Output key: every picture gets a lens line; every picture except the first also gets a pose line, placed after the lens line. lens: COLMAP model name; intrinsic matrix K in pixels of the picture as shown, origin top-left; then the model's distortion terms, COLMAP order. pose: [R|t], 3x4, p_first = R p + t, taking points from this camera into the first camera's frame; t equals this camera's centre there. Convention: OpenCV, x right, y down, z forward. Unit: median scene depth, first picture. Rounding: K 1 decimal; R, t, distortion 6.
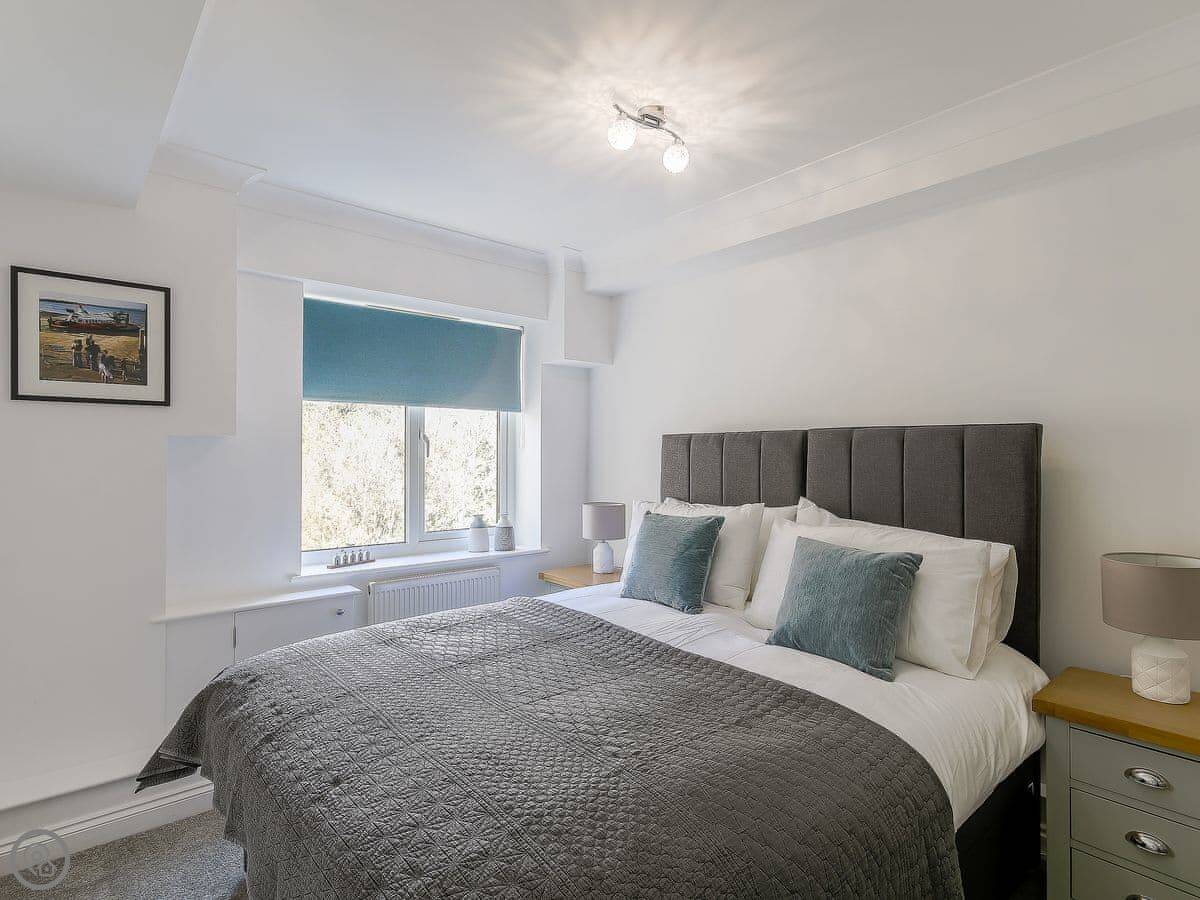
lens RADIAL K [[630.4, 0, 606.1], [0, 630.4, 453.9], [0, 0, 1]] dist [0.005412, 0.000643]
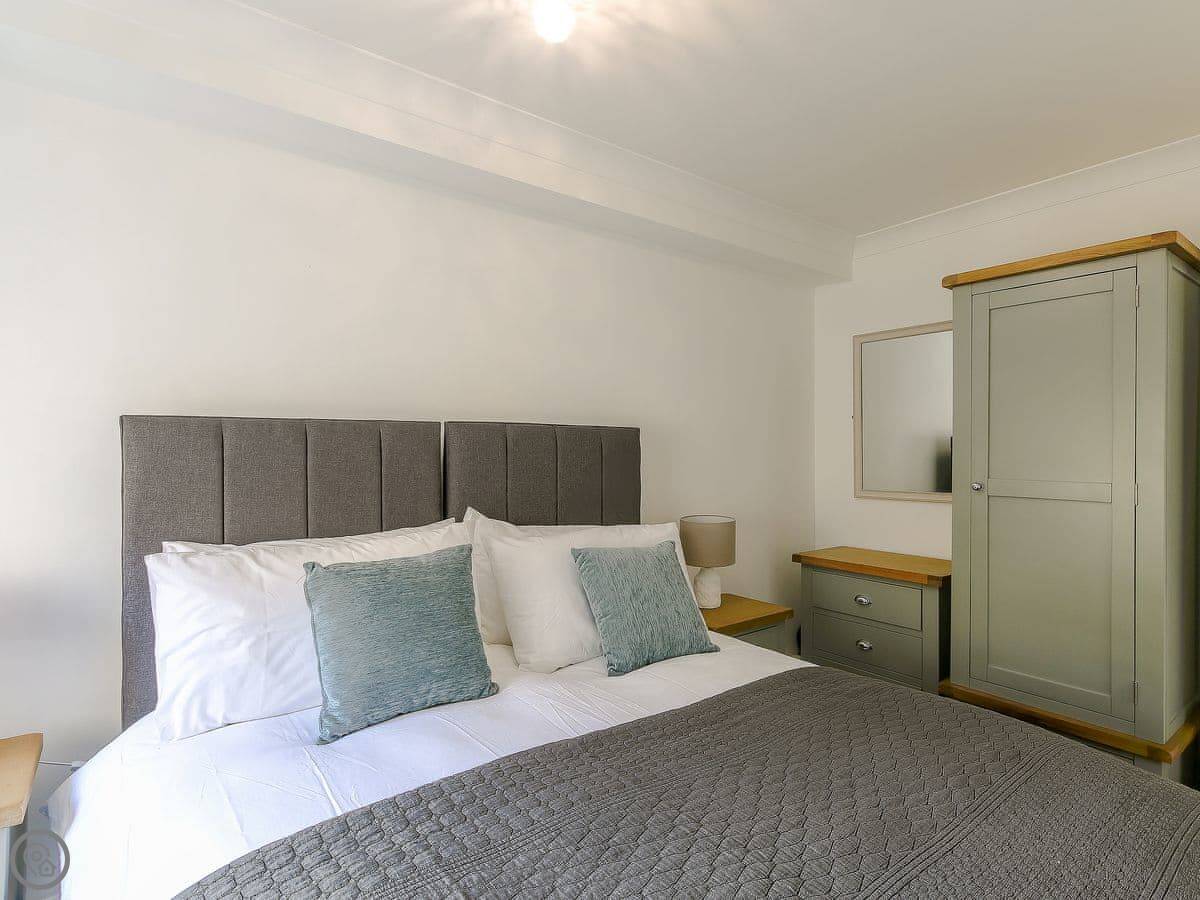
lens RADIAL K [[664.6, 0, 603.4], [0, 664.6, 448.4], [0, 0, 1]] dist [0.028707, 0.000681]
pose [[0.034461, -0.005191, 0.999393, -0.486333], [-0.001609, 0.999985, 0.005250, -0.009834], [-0.999405, -0.001789, 0.034453, 0.733022]]
